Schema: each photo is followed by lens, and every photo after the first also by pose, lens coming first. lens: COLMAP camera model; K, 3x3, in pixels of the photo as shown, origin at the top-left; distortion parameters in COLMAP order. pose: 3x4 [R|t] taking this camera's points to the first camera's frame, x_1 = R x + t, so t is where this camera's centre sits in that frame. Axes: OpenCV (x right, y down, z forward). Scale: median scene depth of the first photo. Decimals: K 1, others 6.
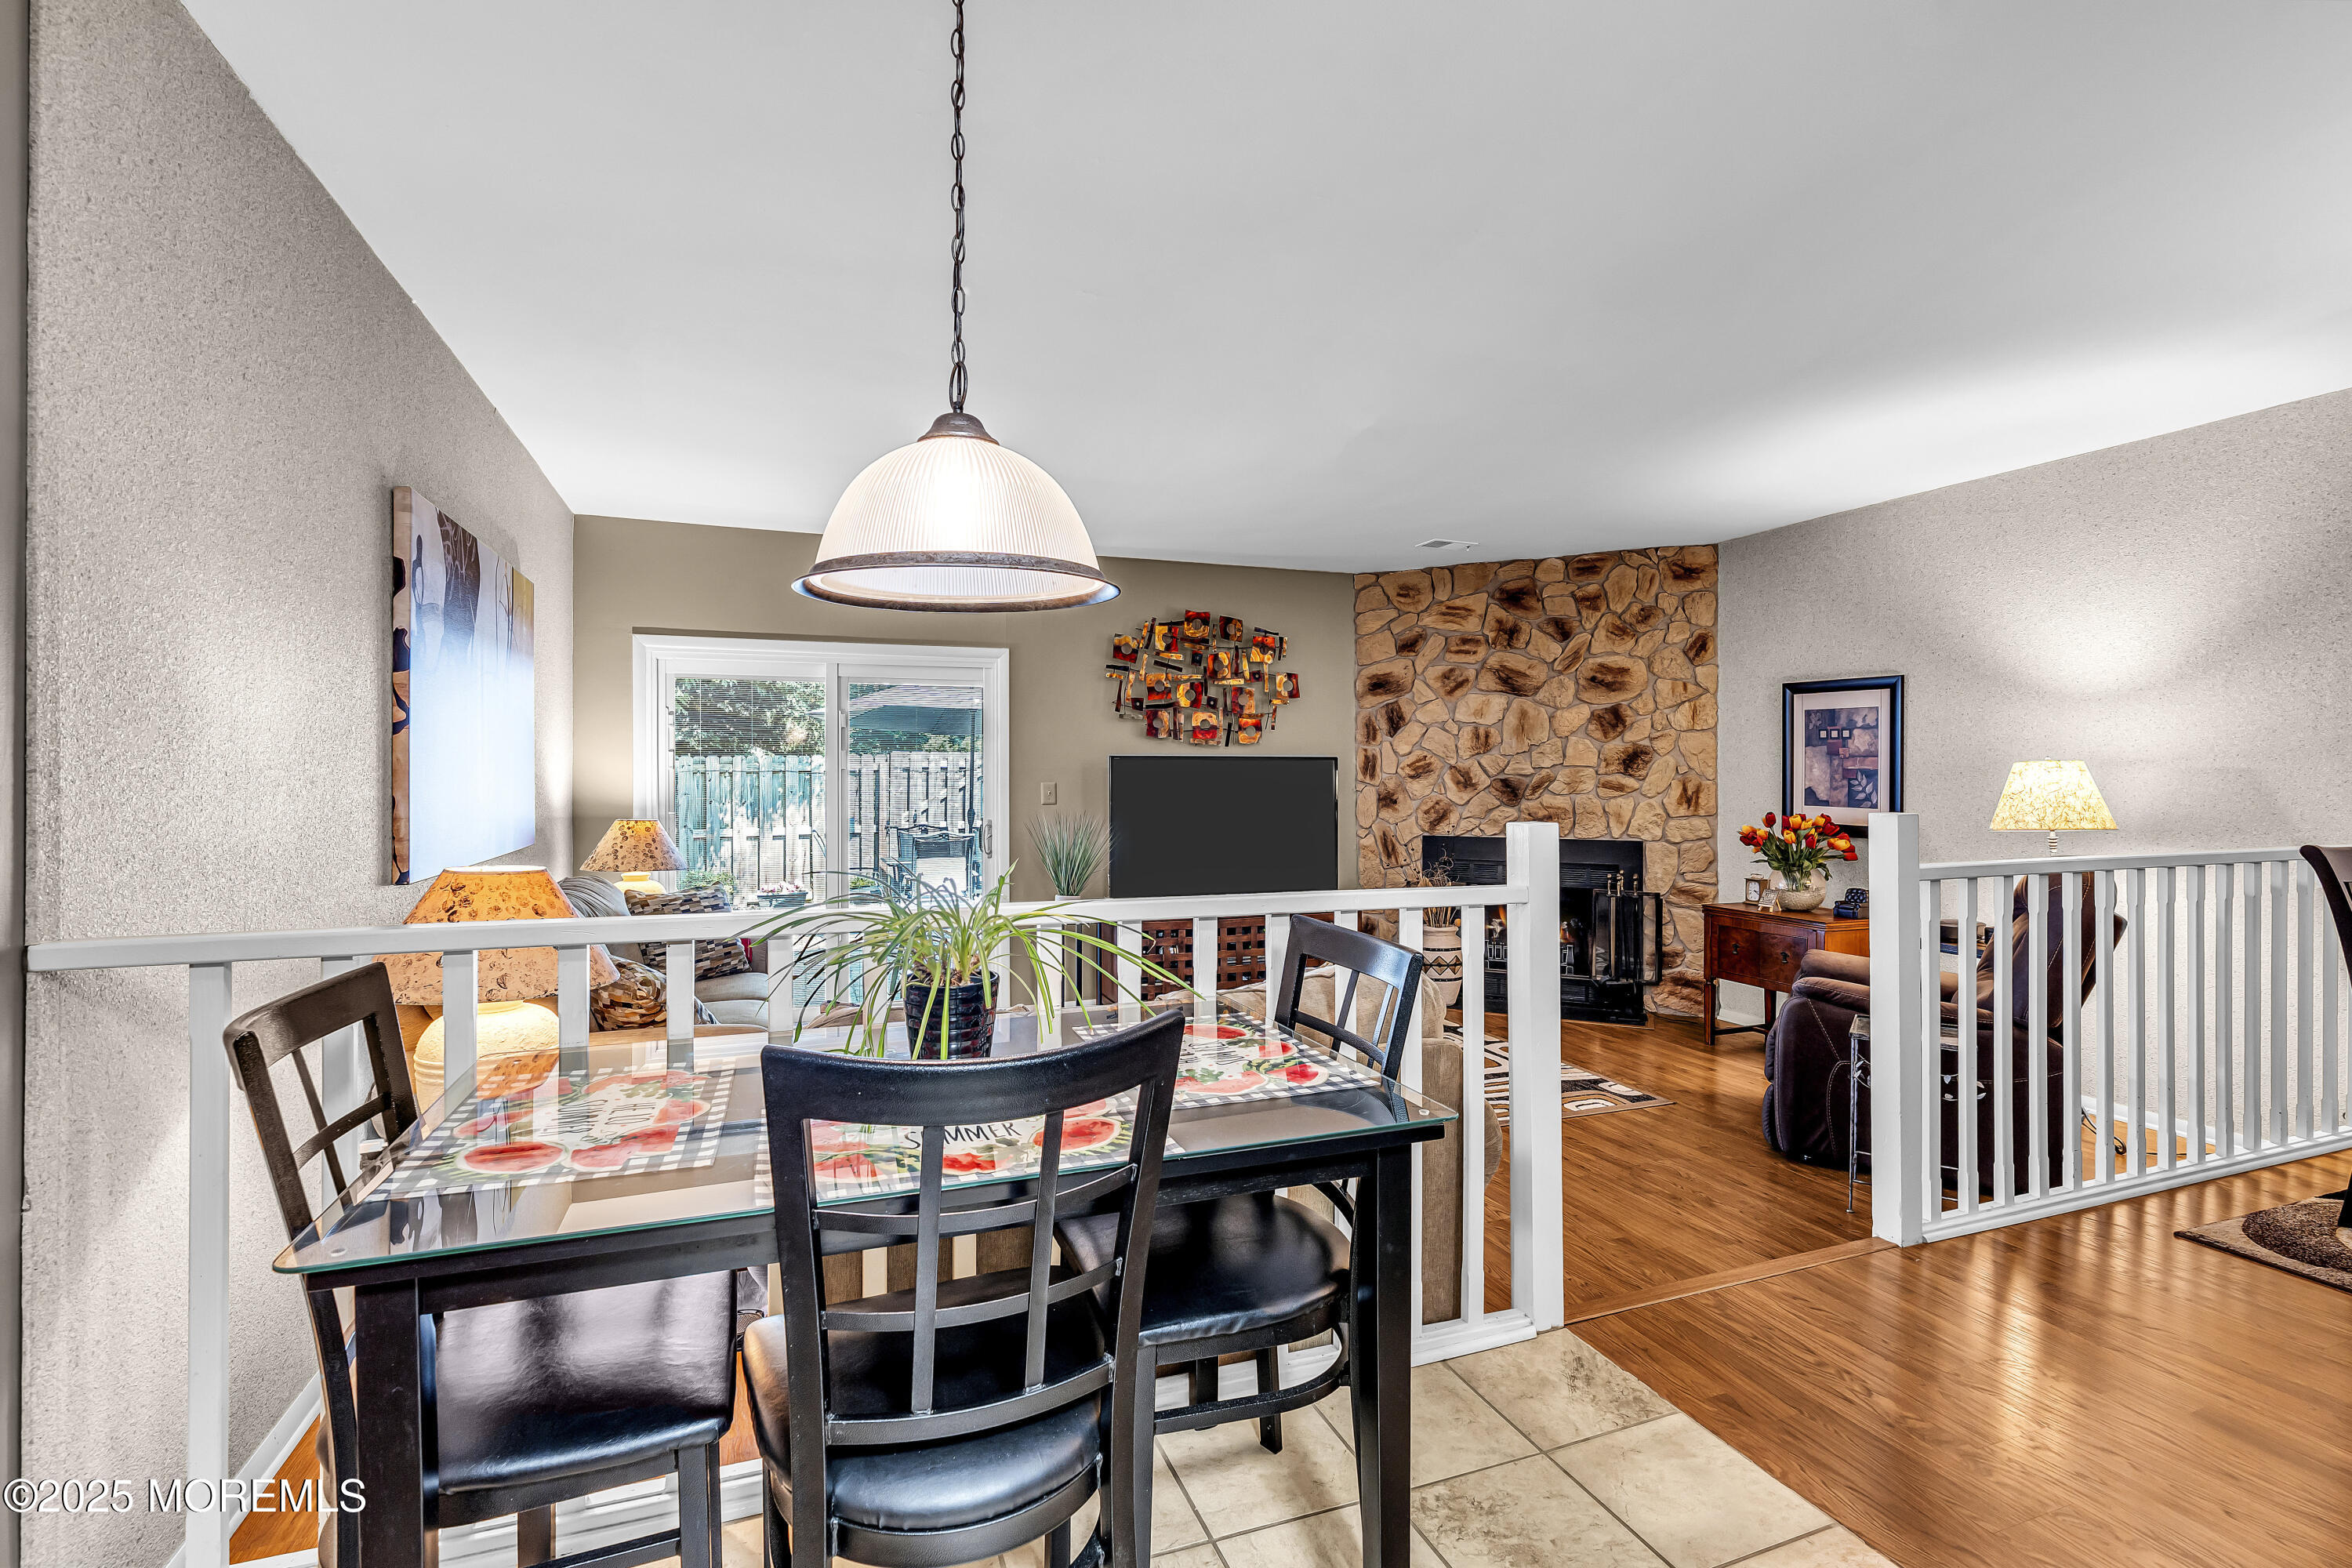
lens RADIAL K [[1067.8, 0, 1172.3], [0, 1067.8, 775.0], [0, 0, 1]] dist [-0.010647, 0.004176]
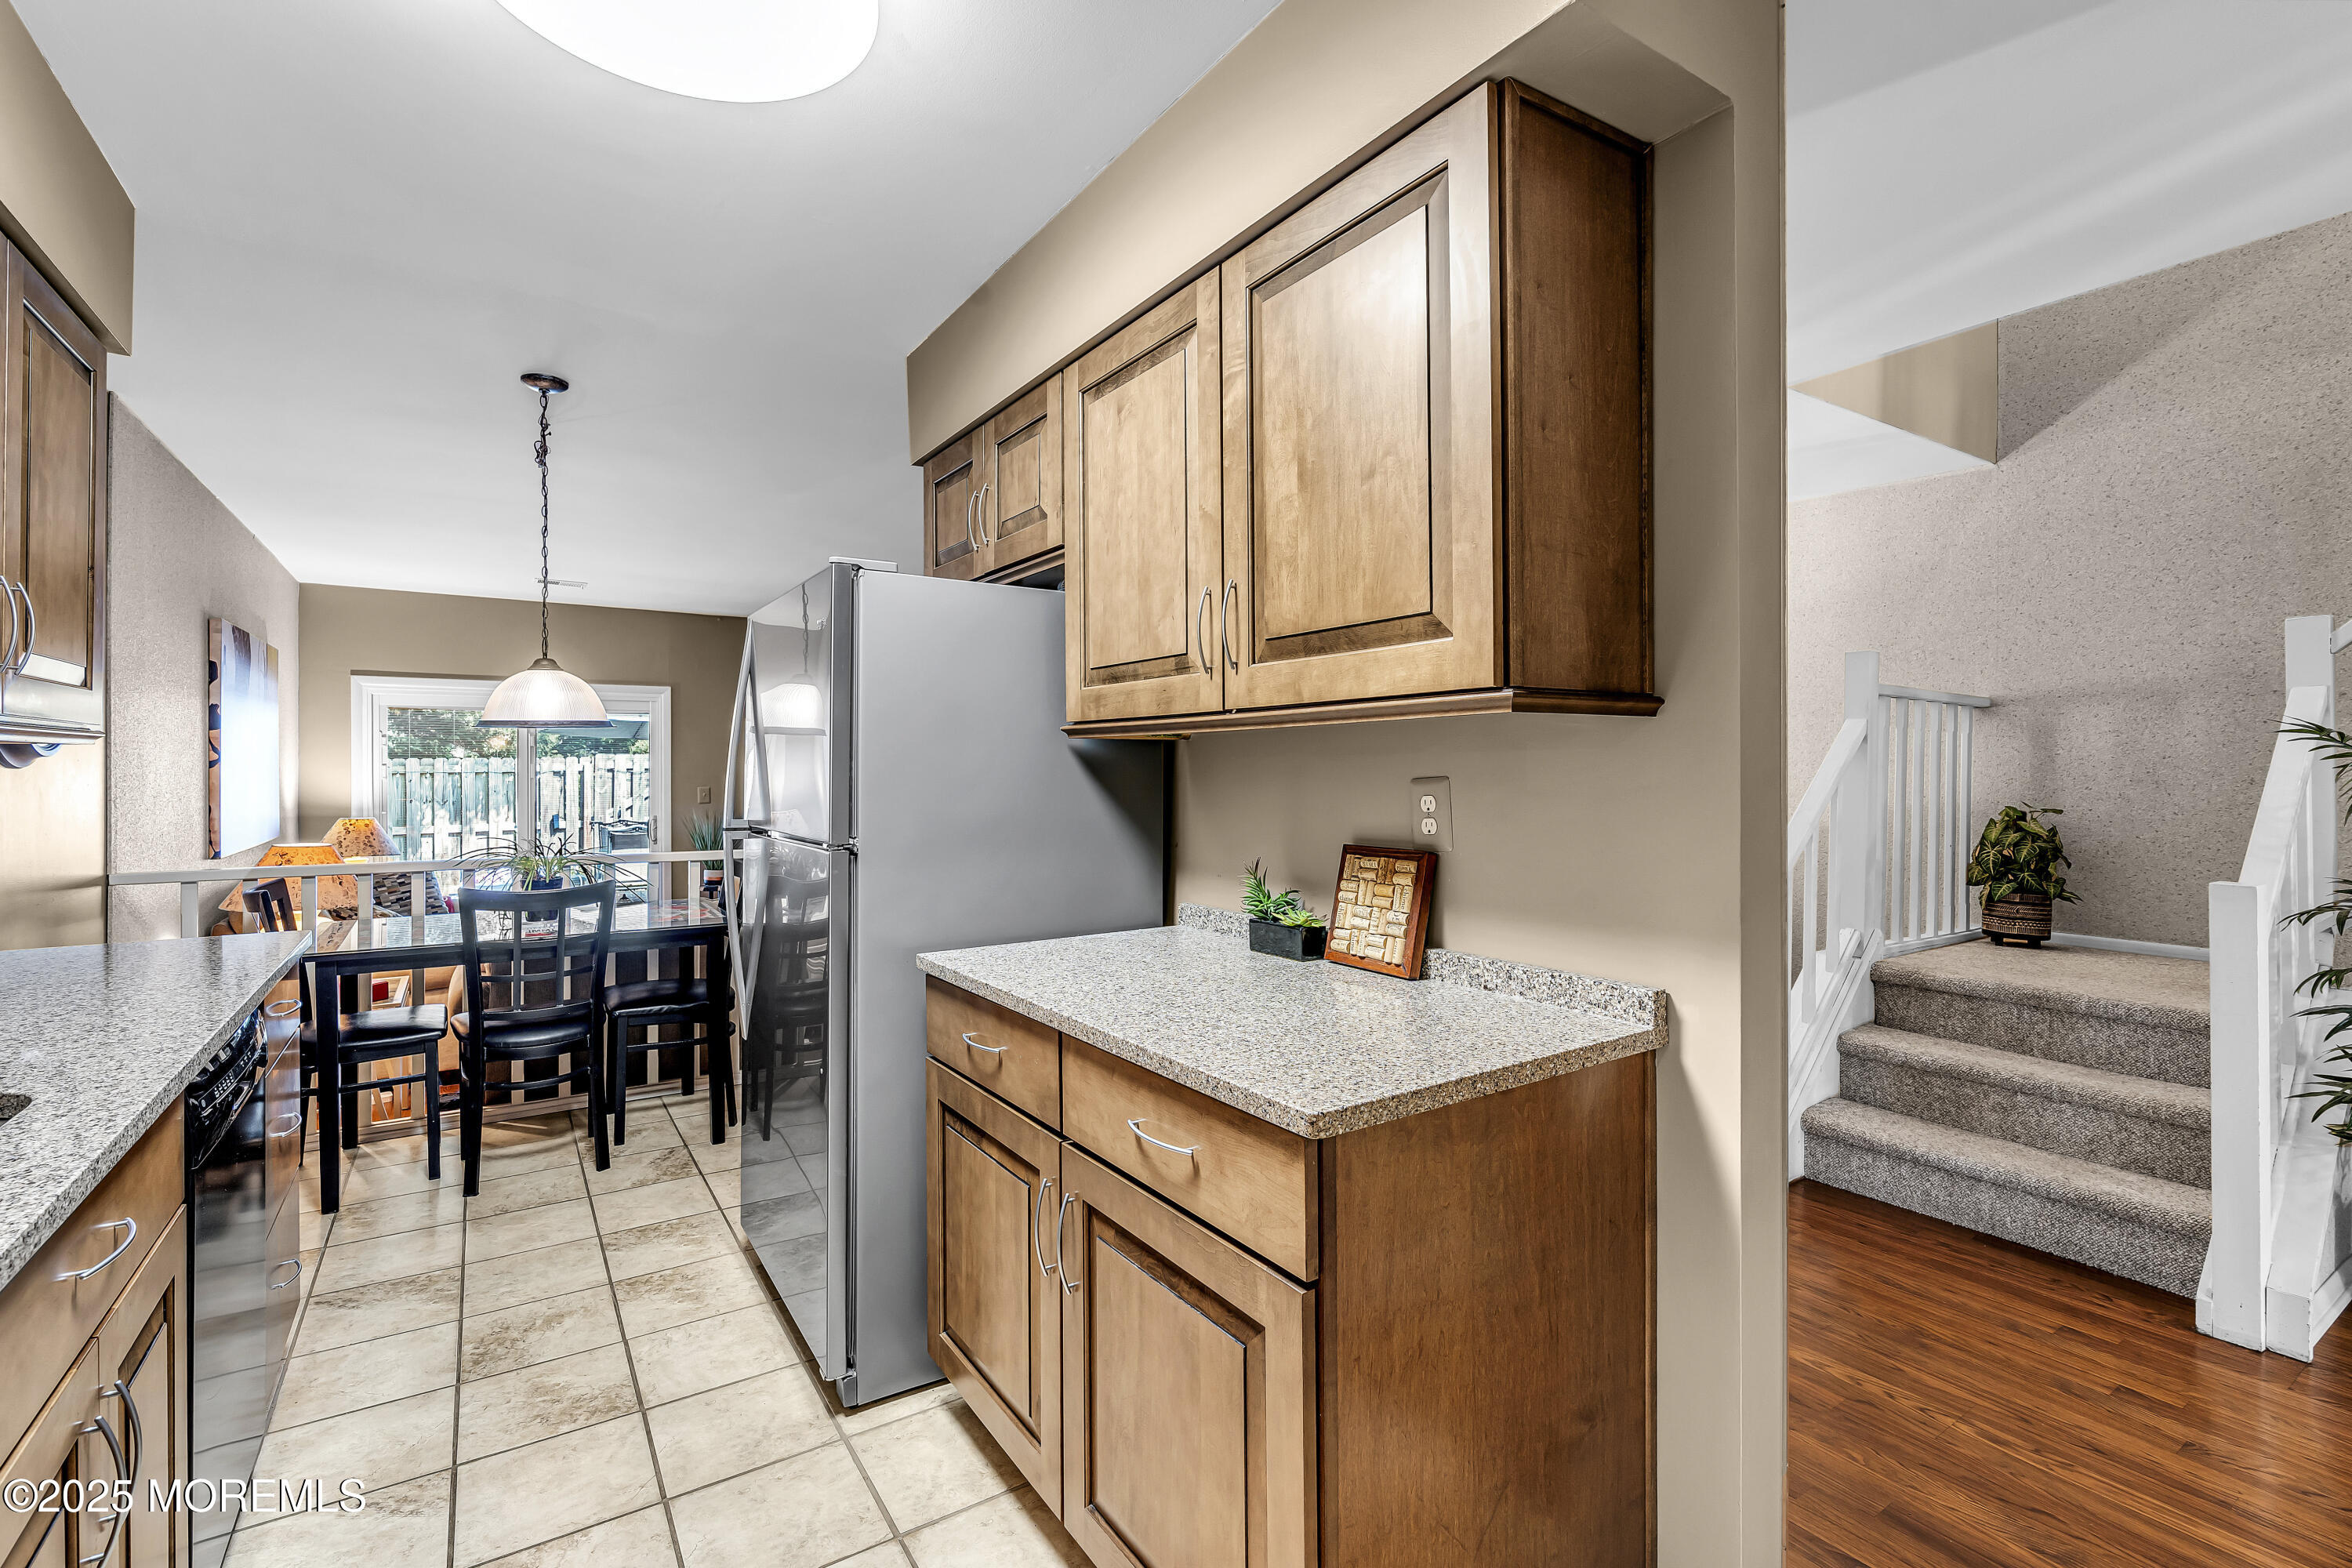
lens RADIAL K [[1050.6, 0, 1173.6], [0, 1050.6, 777.3], [0, 0, 1]] dist [-0.008687, 0.004287]
pose [[0.974399, 0.000658, 0.224826, 0.160888], [-0.002590, 0.999962, 0.008299, -0.018284], [-0.224812, -0.008669, 0.974364, -0.409367]]
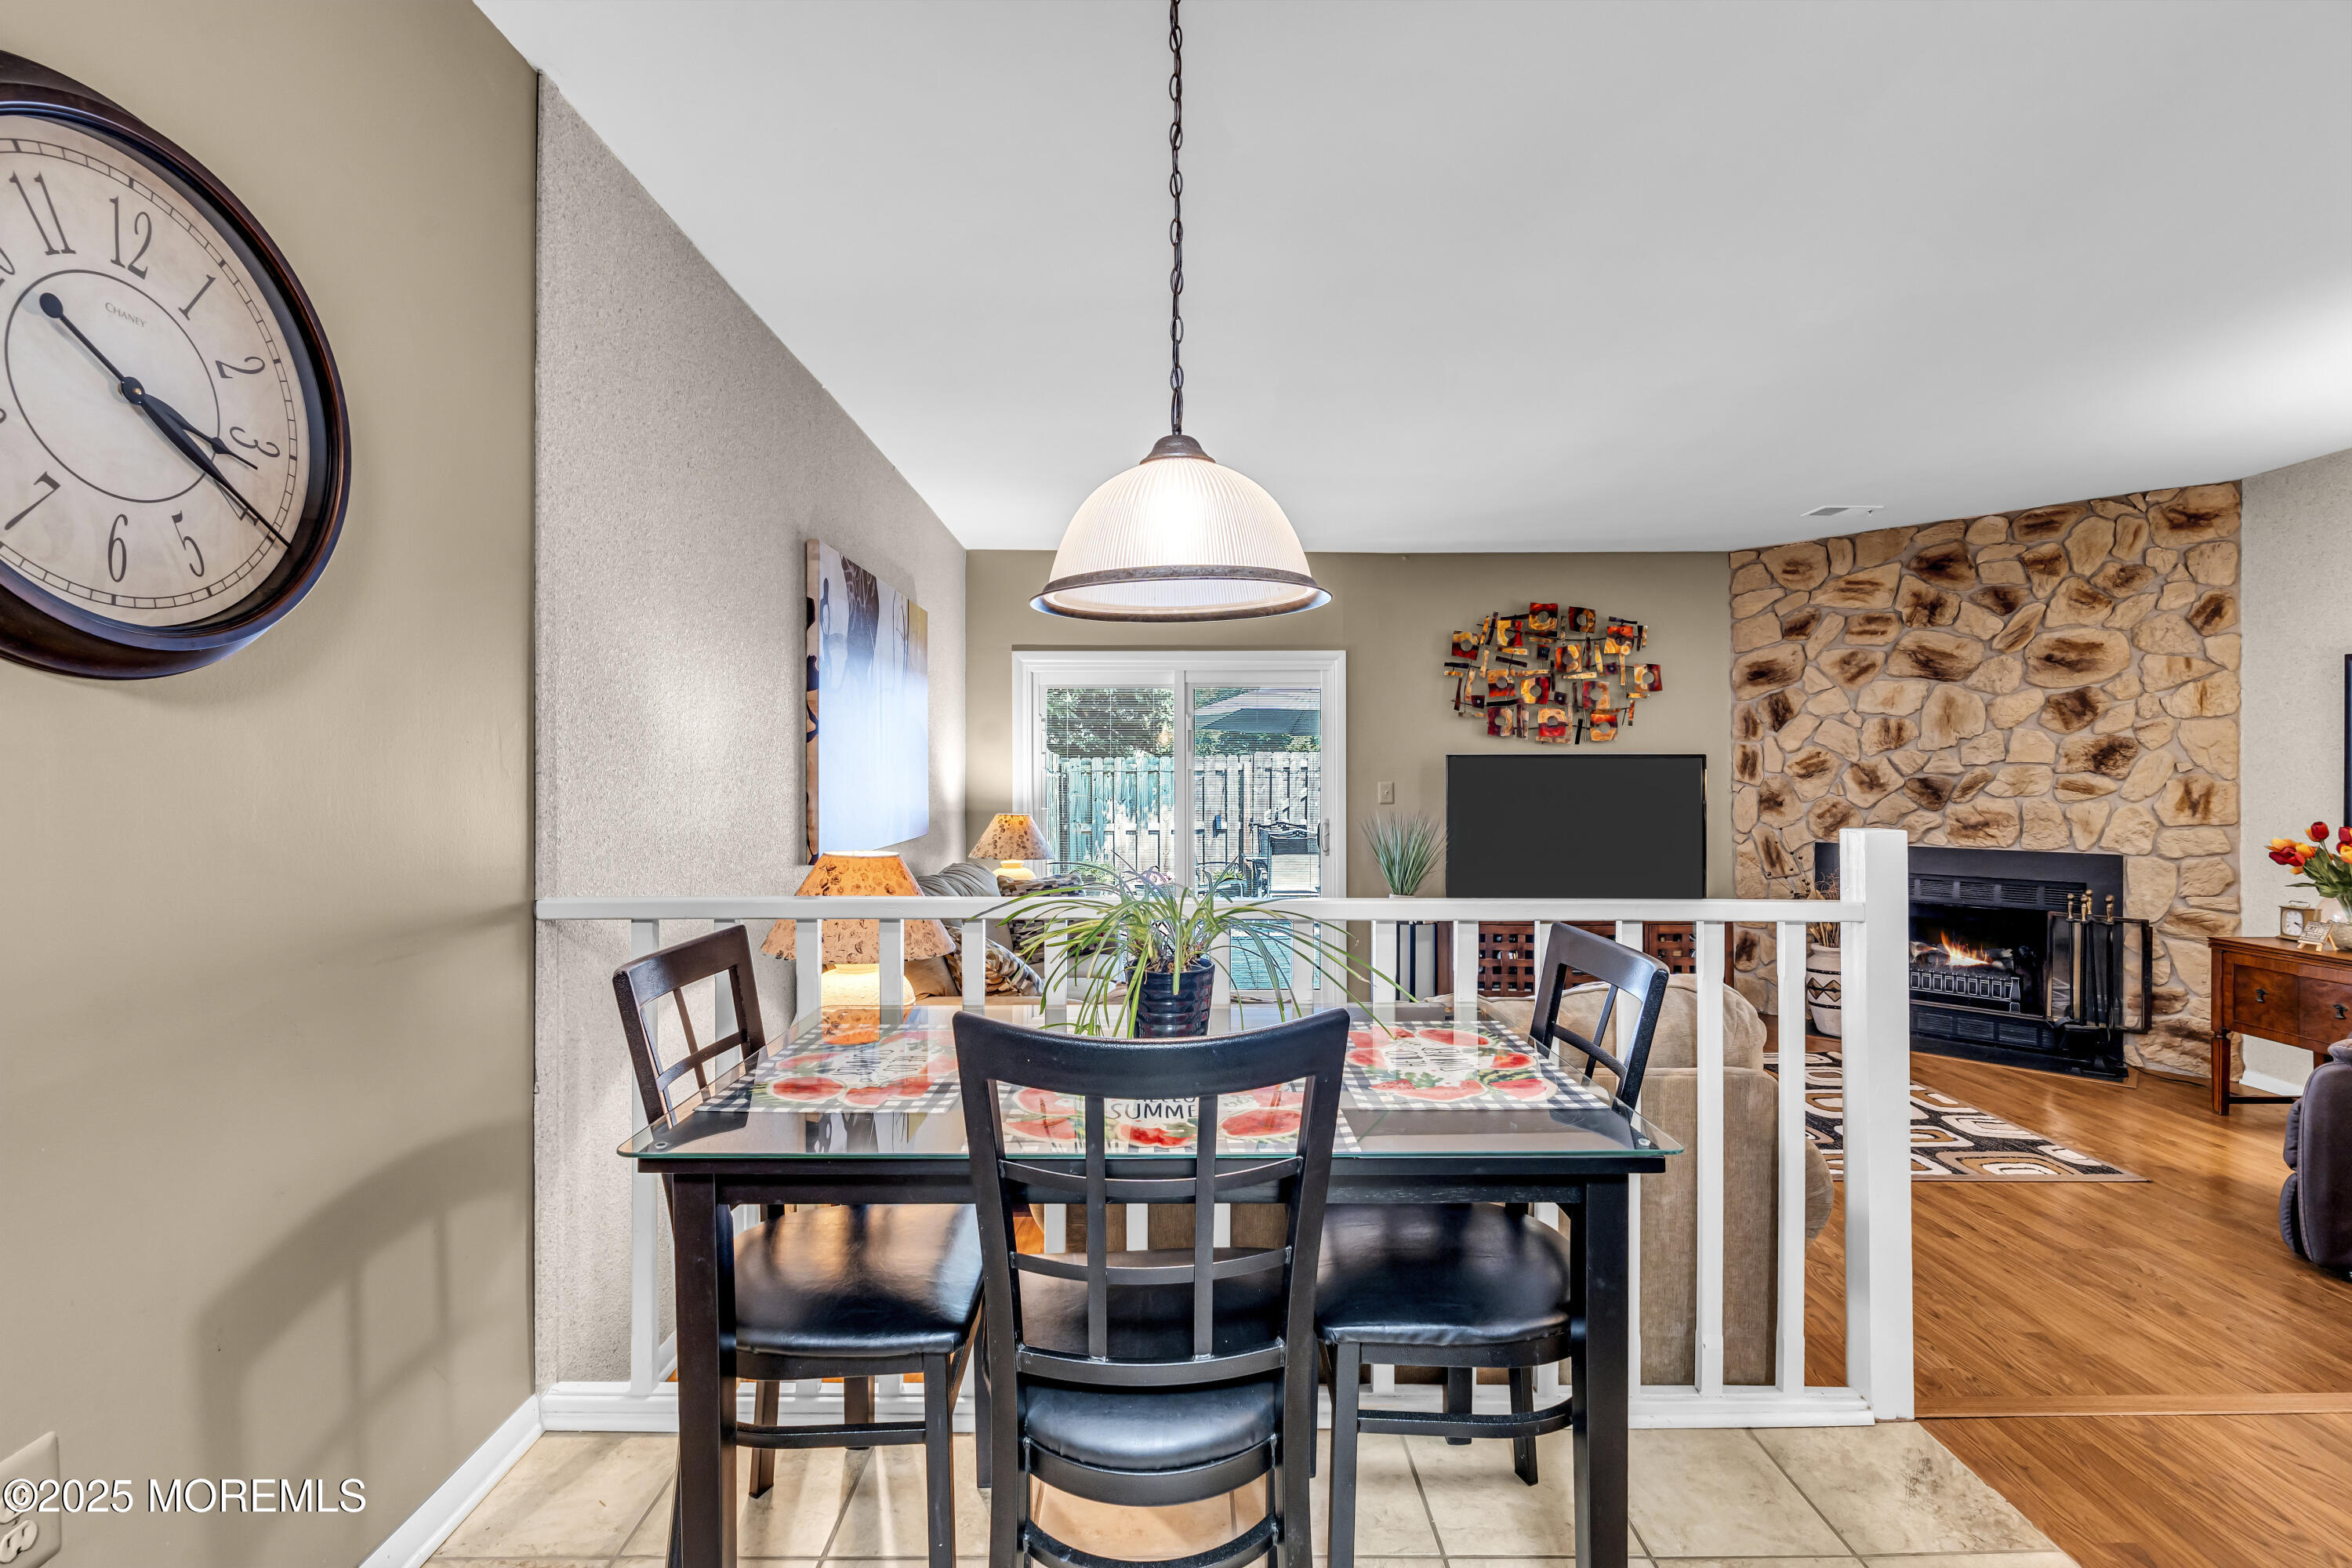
lens RADIAL K [[1050.6, 0, 1173.6], [0, 1050.6, 777.3], [0, 0, 1]] dist [-0.008687, 0.004287]
pose [[0.939207, 0.000001, -0.343351, 0.035968], [0.000969, 0.999996, 0.002654, -0.000149], [0.343350, -0.002826, 0.939203, 0.002923]]
